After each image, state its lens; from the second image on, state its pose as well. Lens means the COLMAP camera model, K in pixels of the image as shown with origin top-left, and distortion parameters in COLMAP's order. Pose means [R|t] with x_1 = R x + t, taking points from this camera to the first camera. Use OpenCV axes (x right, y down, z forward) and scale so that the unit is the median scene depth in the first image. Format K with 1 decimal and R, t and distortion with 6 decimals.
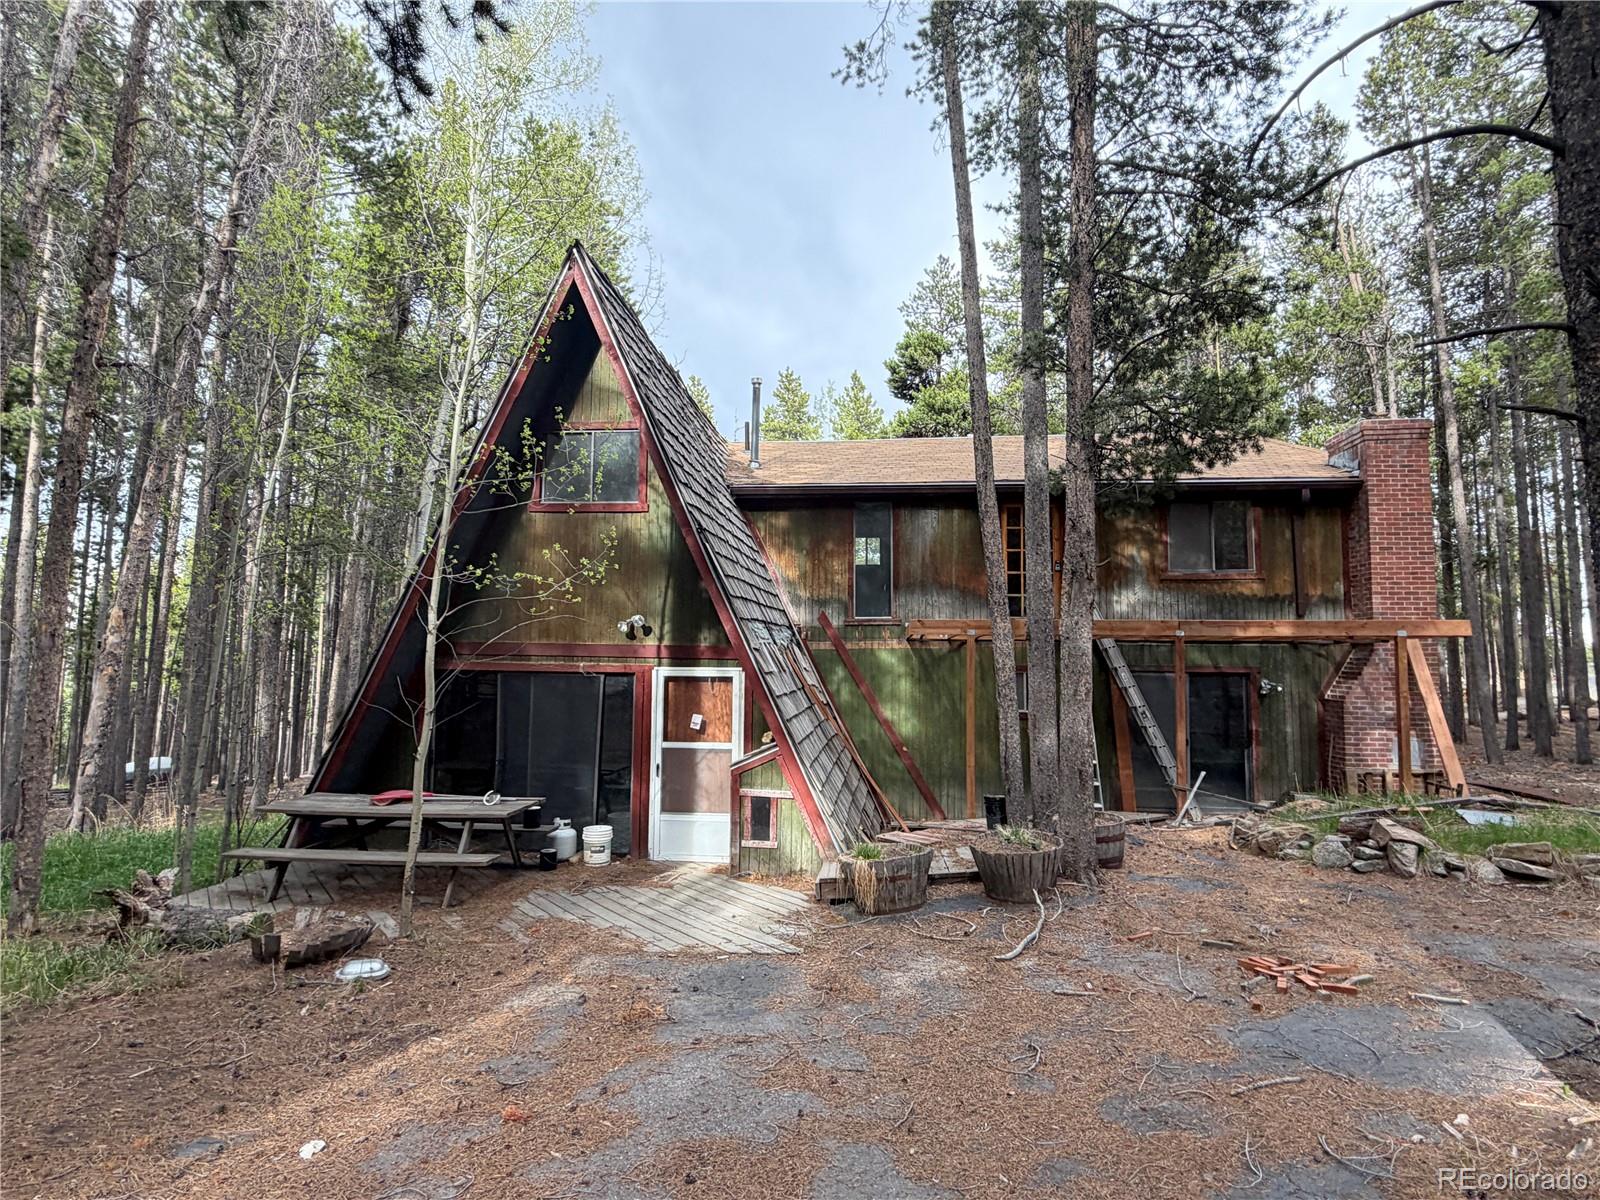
lens RADIAL K [[824.3, 0, 798.2], [0, 824.3, 598.6], [0, 0, 1]] dist [0.002947, 0.000114]
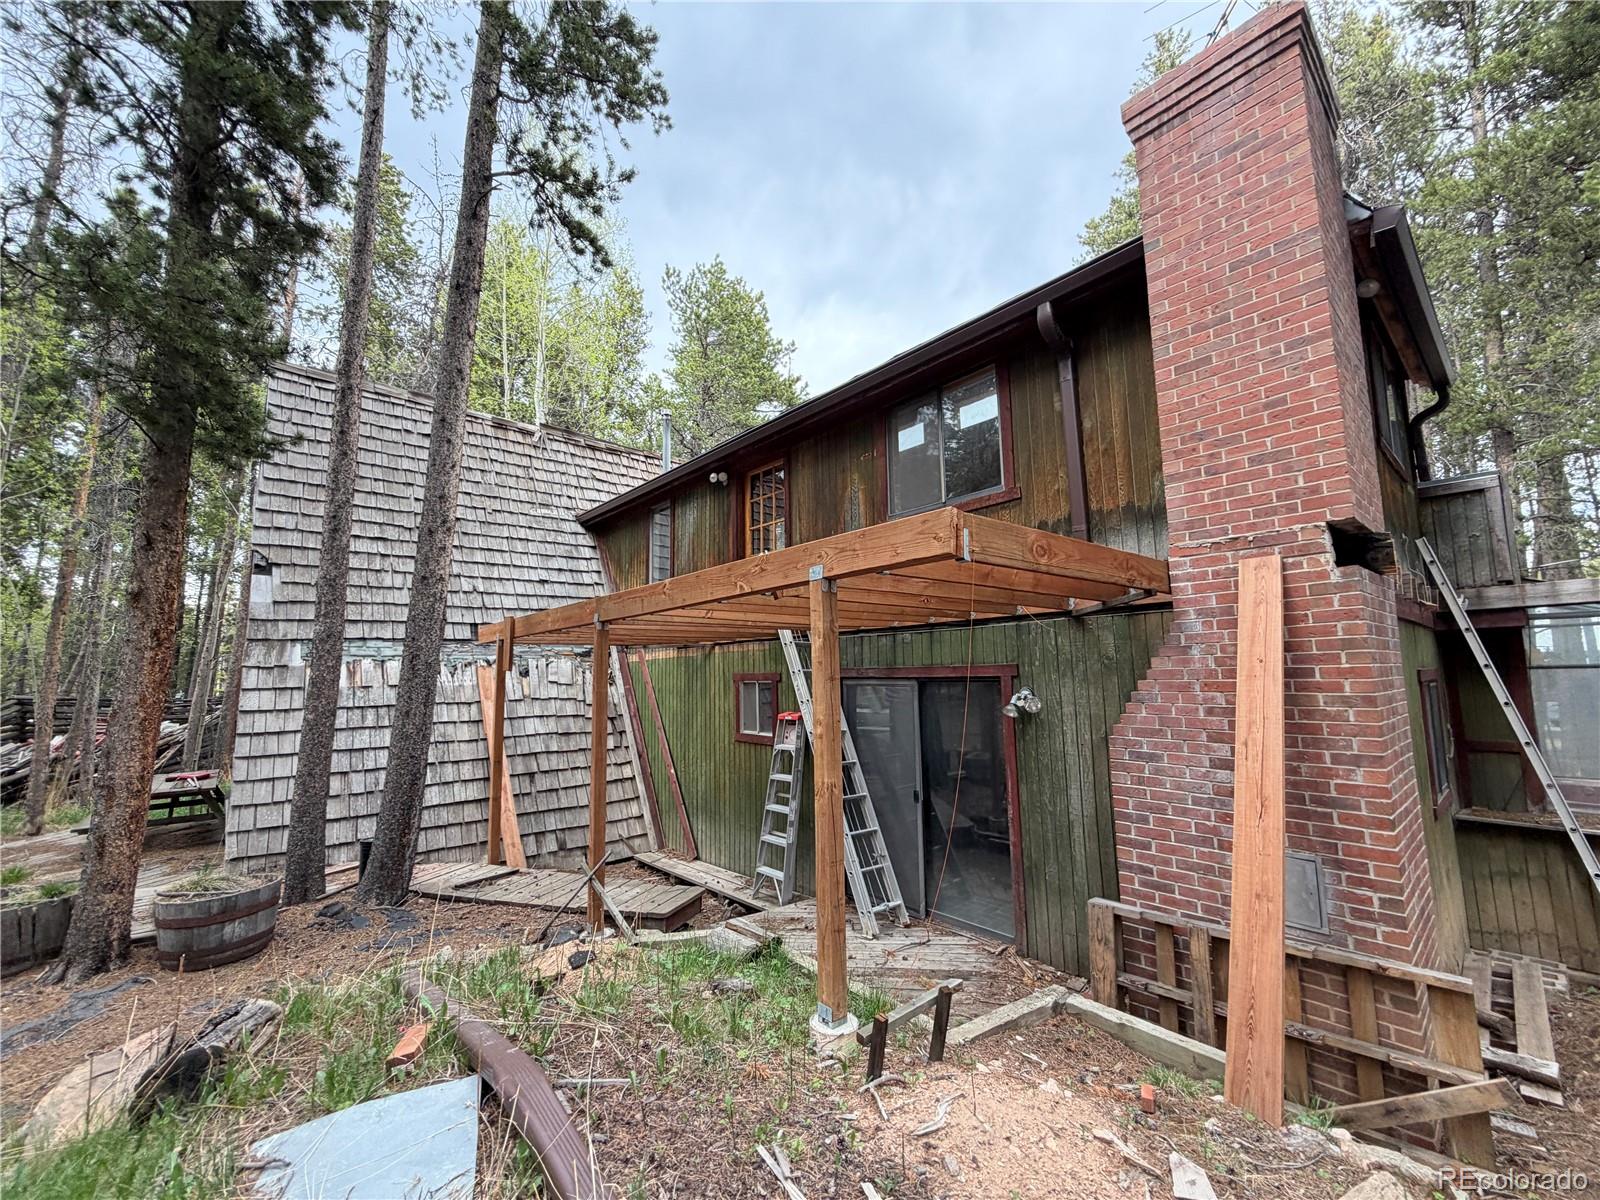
lens RADIAL K [[636.9, 0, 794.1], [0, 636.9, 599.3], [0, 0, 1]] dist [0.000259, 0.000011]
pose [[0.733525, -0.101734, -0.672005, 0.724790], [0.071604, 0.994799, -0.072442, 0.059676], [0.675880, 0.005019, 0.736995, 0.600691]]
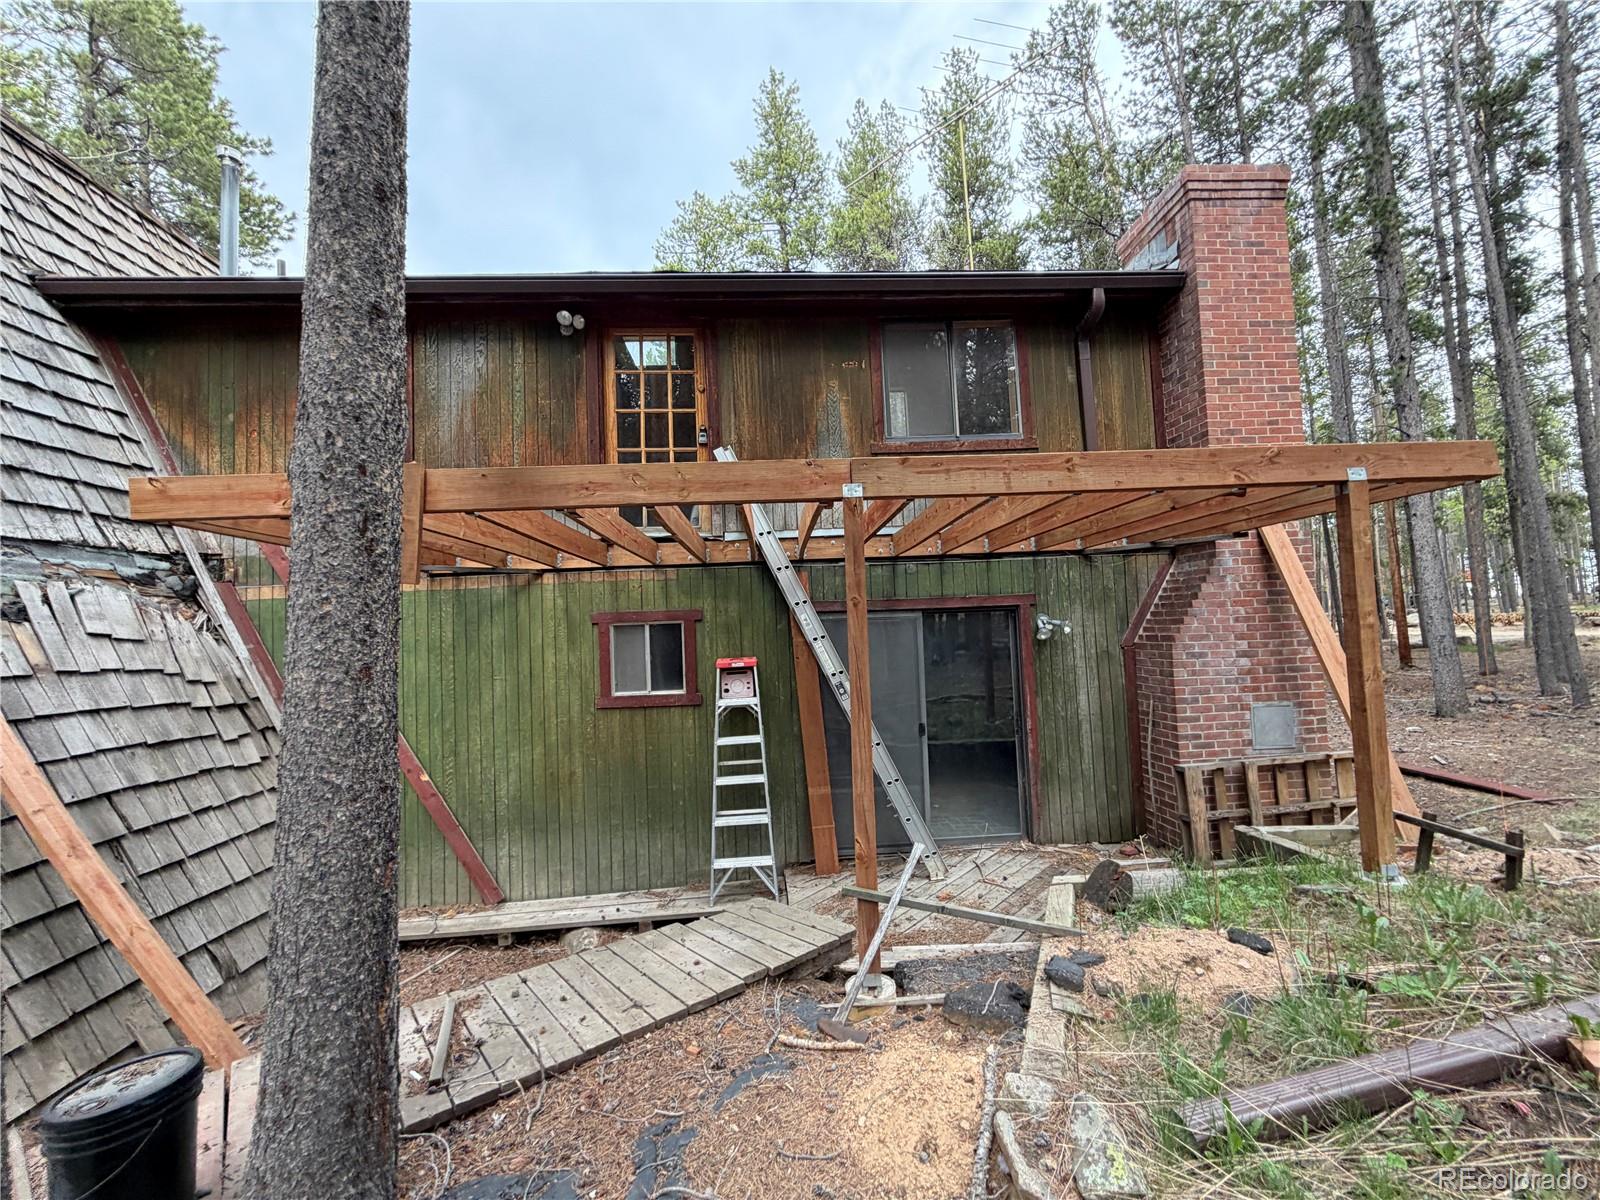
lens RADIAL K [[636.9, 0, 797.3], [0, 636.9, 599.4], [0, 0, 1]] dist [0.000259, 0.000011]
pose [[0.984577, -0.039577, 0.170416, 0.309743], [0.036483, 0.999108, 0.021248, 0.069291], [-0.171105, -0.014703, 0.985143, 0.571623]]
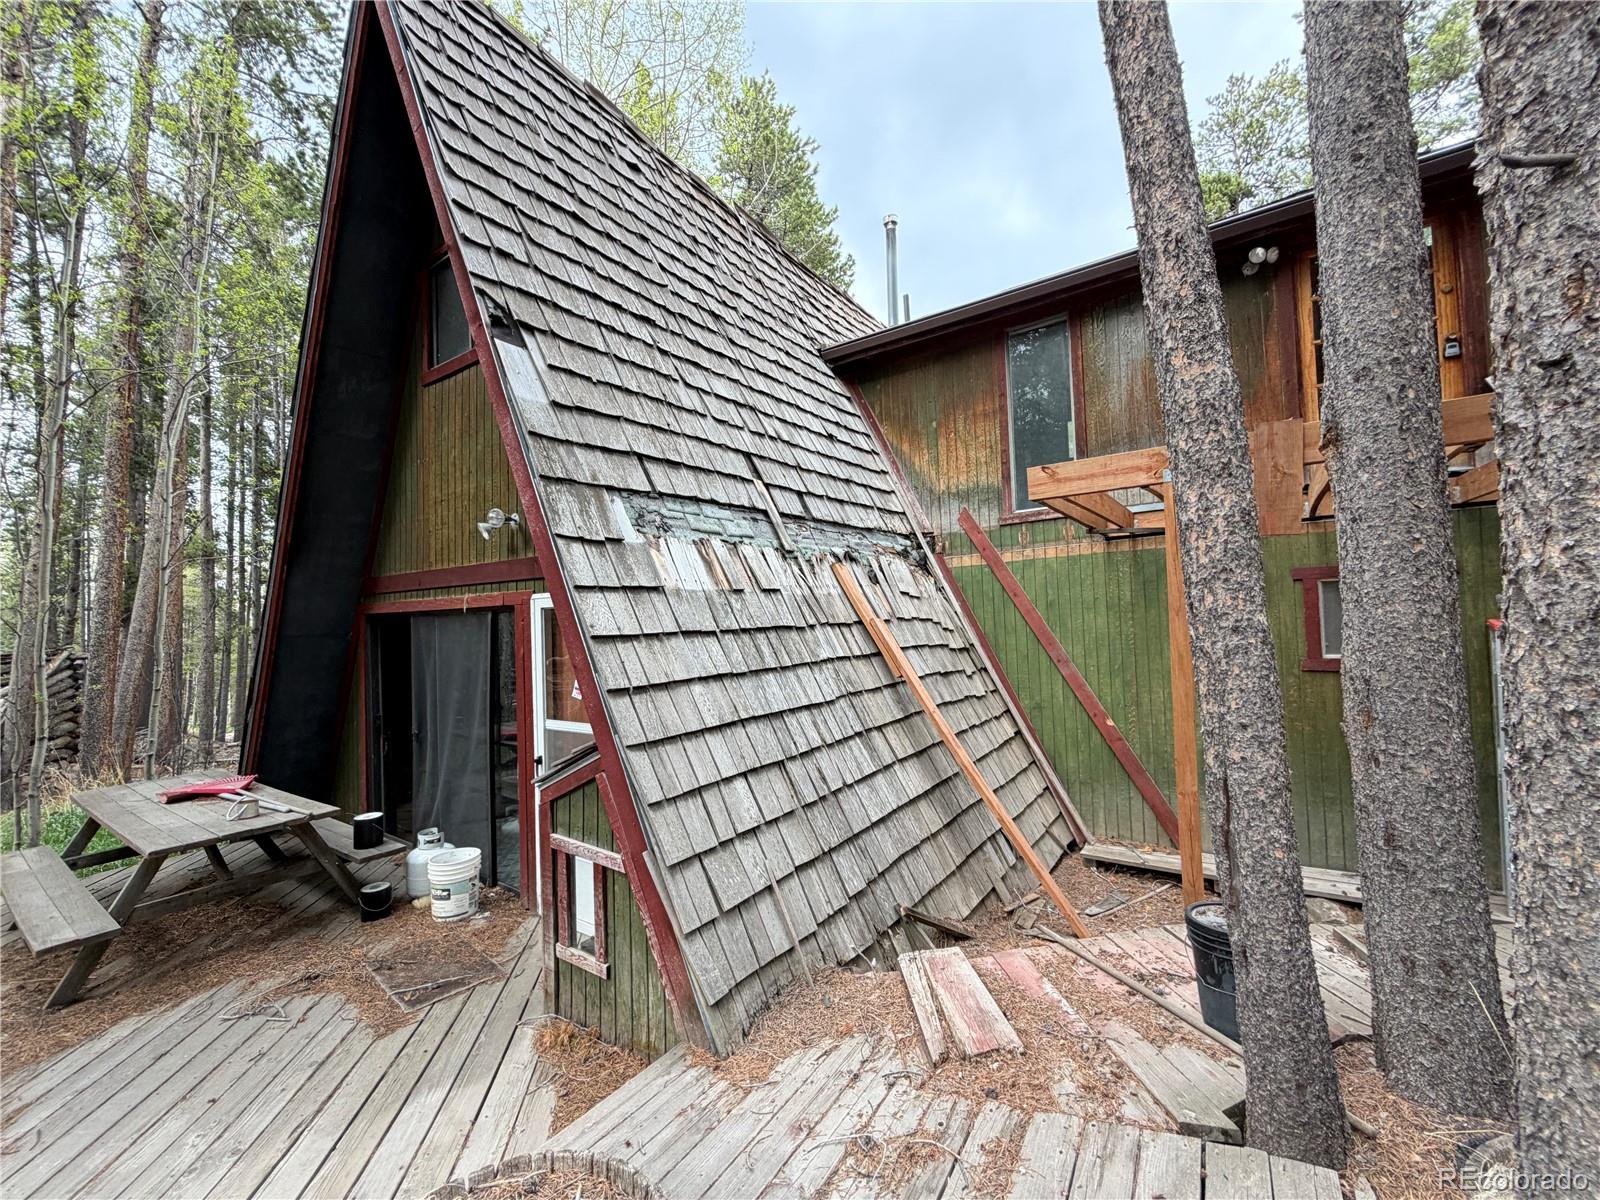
lens RADIAL K [[636.9, 0, 795.4], [0, 636.9, 598.8], [0, 0, 1]] dist [0.000259, 0.000011]
pose [[0.875364, -0.052896, -0.480562, 0.160499], [0.075427, 0.996767, 0.027678, 0.066950], [0.477544, -0.060476, 0.876524, 0.515968]]
